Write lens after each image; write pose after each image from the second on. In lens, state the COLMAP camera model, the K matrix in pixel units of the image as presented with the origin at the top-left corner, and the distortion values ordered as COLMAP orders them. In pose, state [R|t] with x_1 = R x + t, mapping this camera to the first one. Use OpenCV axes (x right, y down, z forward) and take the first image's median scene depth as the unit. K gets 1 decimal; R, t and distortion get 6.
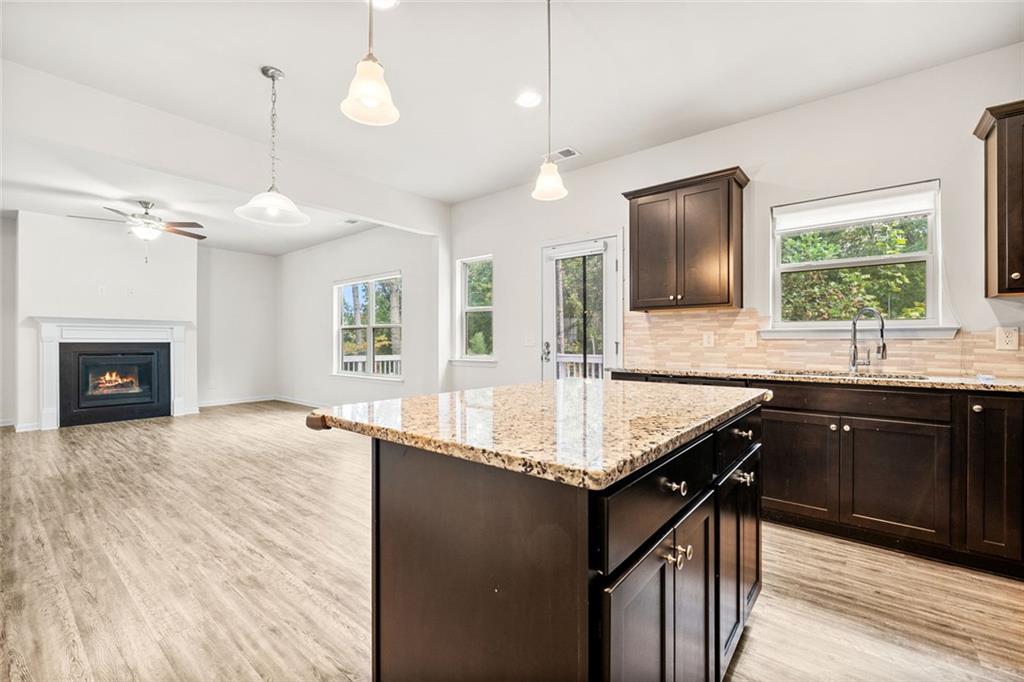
lens RADIAL K [[441.1, 0, 513.5], [0, 441.1, 347.3], [0, 0, 1]] dist [-0.000187, -0.000371]
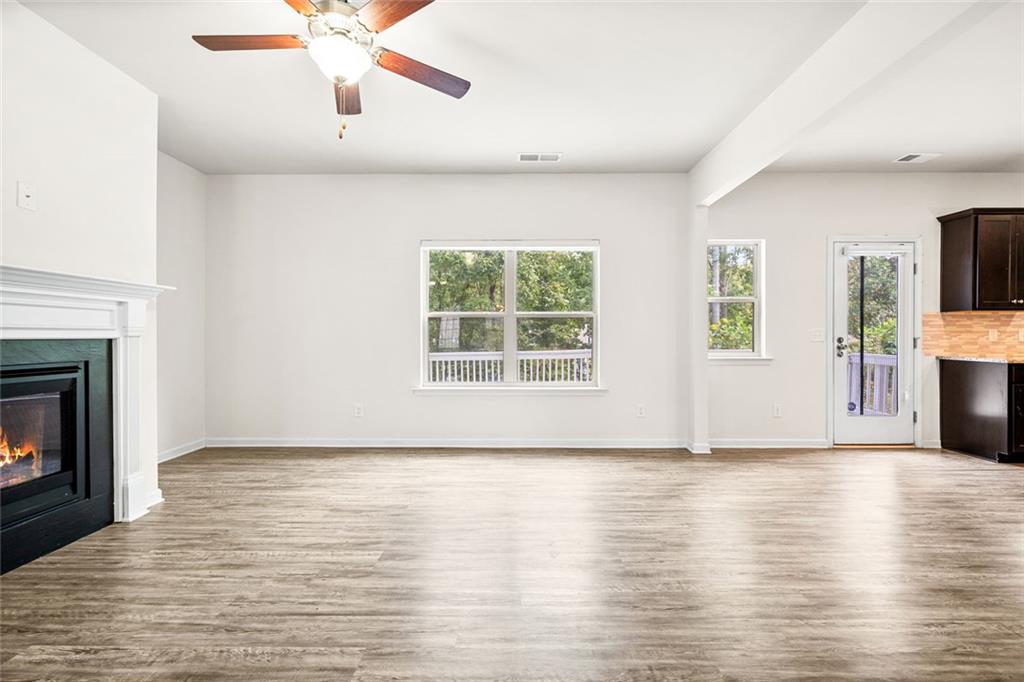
lens RADIAL K [[441.1, 0, 513.1], [0, 441.1, 336.2], [0, 0, 1]] dist [-0.000187, -0.000371]
pose [[0.772010, 0.000256, 0.635610, -0.814705], [0.006994, 0.999936, -0.008897, -0.007551], [-0.635571, 0.011314, 0.771959, 0.502764]]
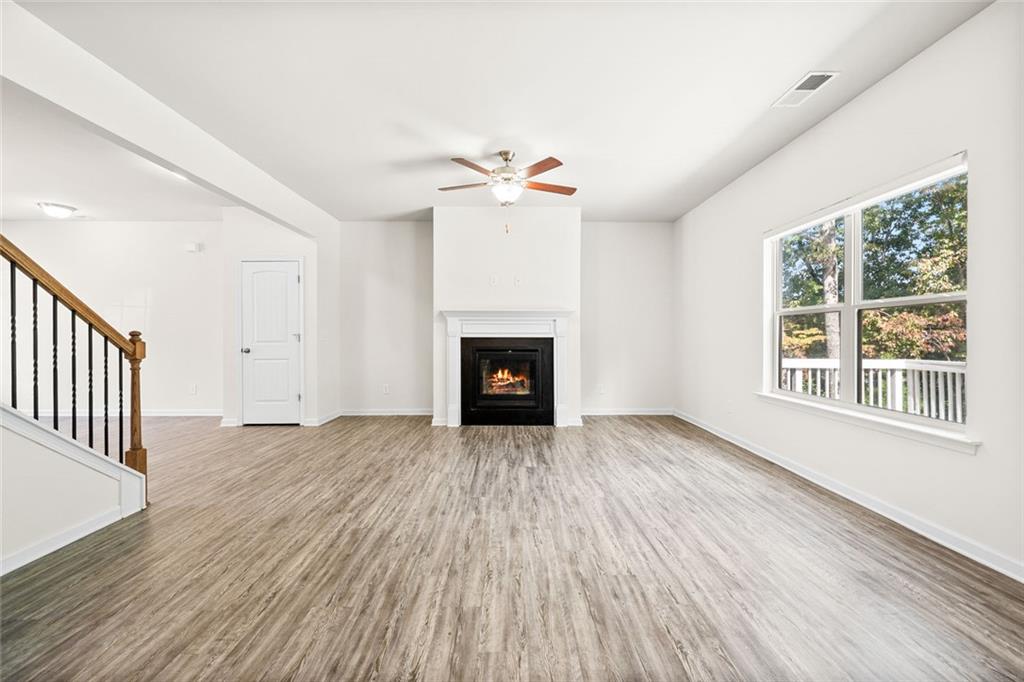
lens RADIAL K [[441.1, 0, 509.3], [0, 441.1, 341.5], [0, 0, 1]] dist [-0.000187, -0.000371]
pose [[0.635017, 0.009886, -0.772435, -0.203049], [-0.010628, 0.999935, 0.004061, -0.006465], [0.772425, 0.005631, 0.635081, 0.439585]]
